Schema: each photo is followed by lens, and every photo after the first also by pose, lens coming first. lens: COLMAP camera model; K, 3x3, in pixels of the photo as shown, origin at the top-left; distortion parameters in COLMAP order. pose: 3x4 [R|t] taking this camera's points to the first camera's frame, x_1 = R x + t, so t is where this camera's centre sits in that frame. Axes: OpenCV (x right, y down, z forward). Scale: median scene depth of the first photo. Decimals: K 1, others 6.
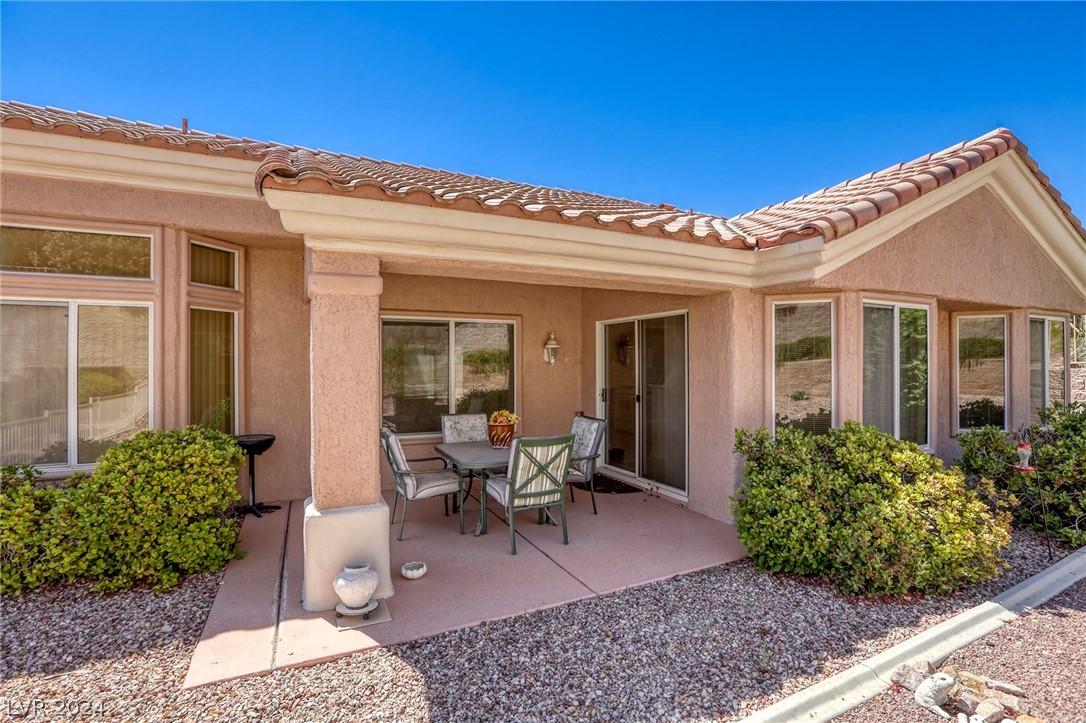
lens RADIAL K [[492.1, 0, 543.0], [0, 492.1, 361.5], [0, 0, 1]] dist [-0.024505, 0.000736]
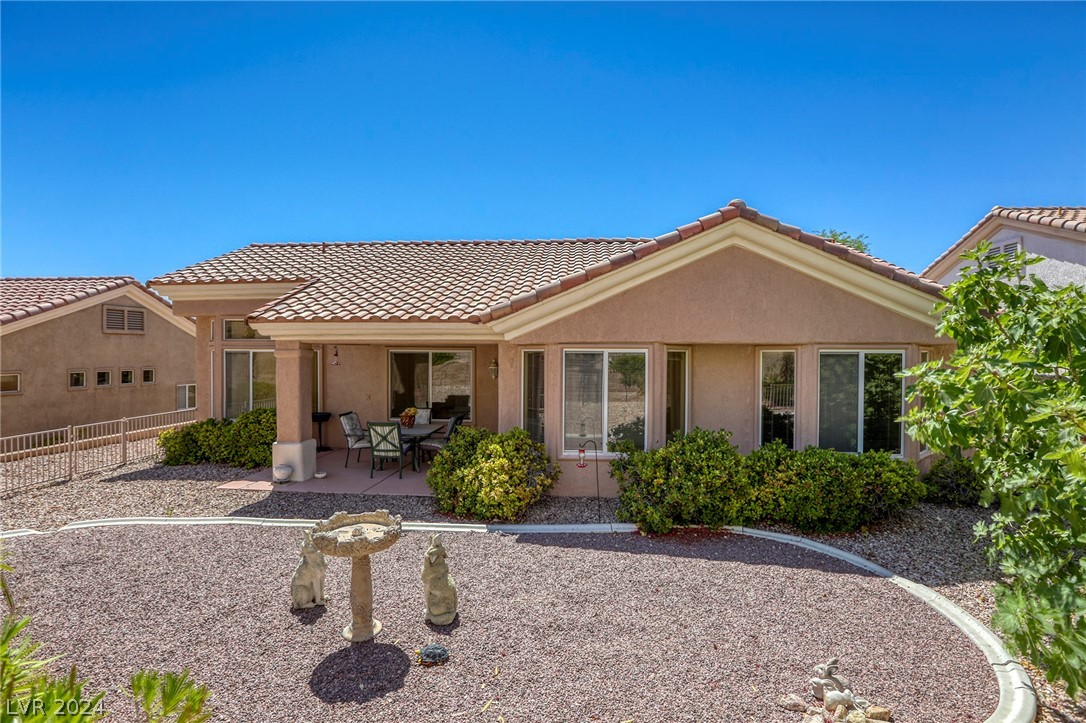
lens RADIAL K [[514.3, 0, 549.0], [0, 514.3, 361.0], [0, 0, 1]] dist [-0.032542, 0.001160]
pose [[0.867839, 0.017134, -0.496550, 1.487171], [-0.006267, 0.999703, 0.023542, -0.136021], [0.496805, -0.017318, 0.867689, -0.429566]]
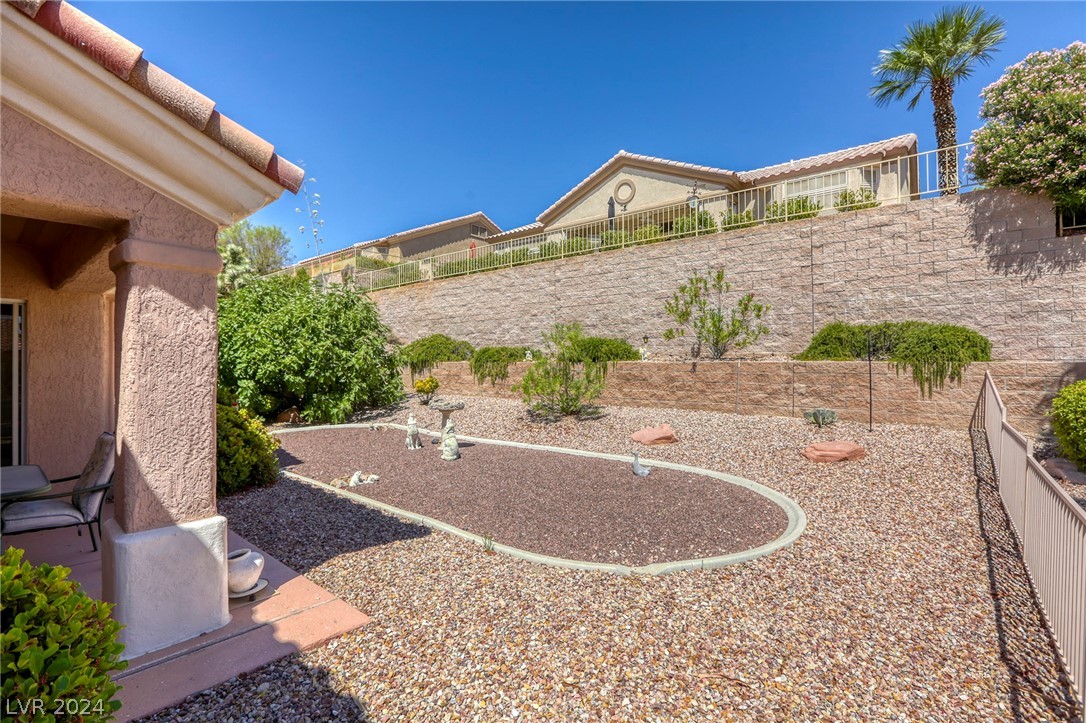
lens RADIAL K [[492.1, 0, 543.0], [0, 492.1, 361.5], [0, 0, 1]] dist [-0.024505, 0.000736]
pose [[-0.406485, 0.007816, 0.913624, -1.035967], [-0.002519, 0.999950, -0.009675, 0.017782], [-0.913654, -0.006234, -0.406445, 0.553839]]
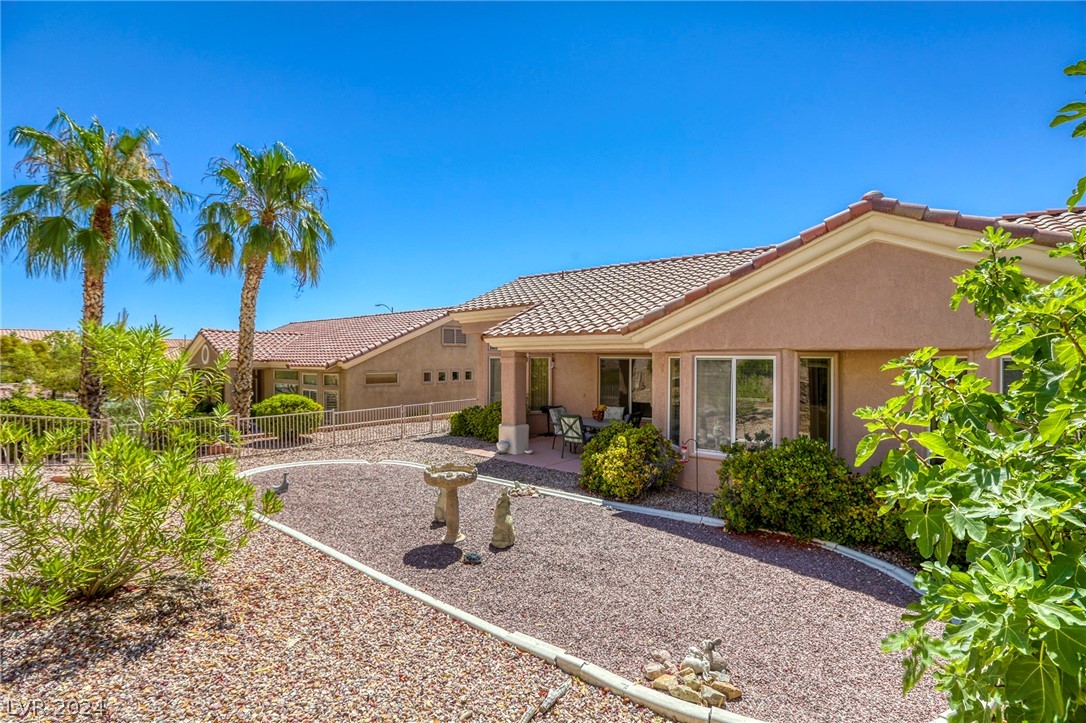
lens RADIAL K [[492.1, 0, 543.0], [0, 492.1, 361.5], [0, 0, 1]] dist [-0.024505, 0.000736]
pose [[0.431761, 0.012863, -0.901896, 2.040575], [-0.001214, 0.999906, 0.013679, -0.139896], [0.901987, -0.004811, 0.431736, -0.194534]]
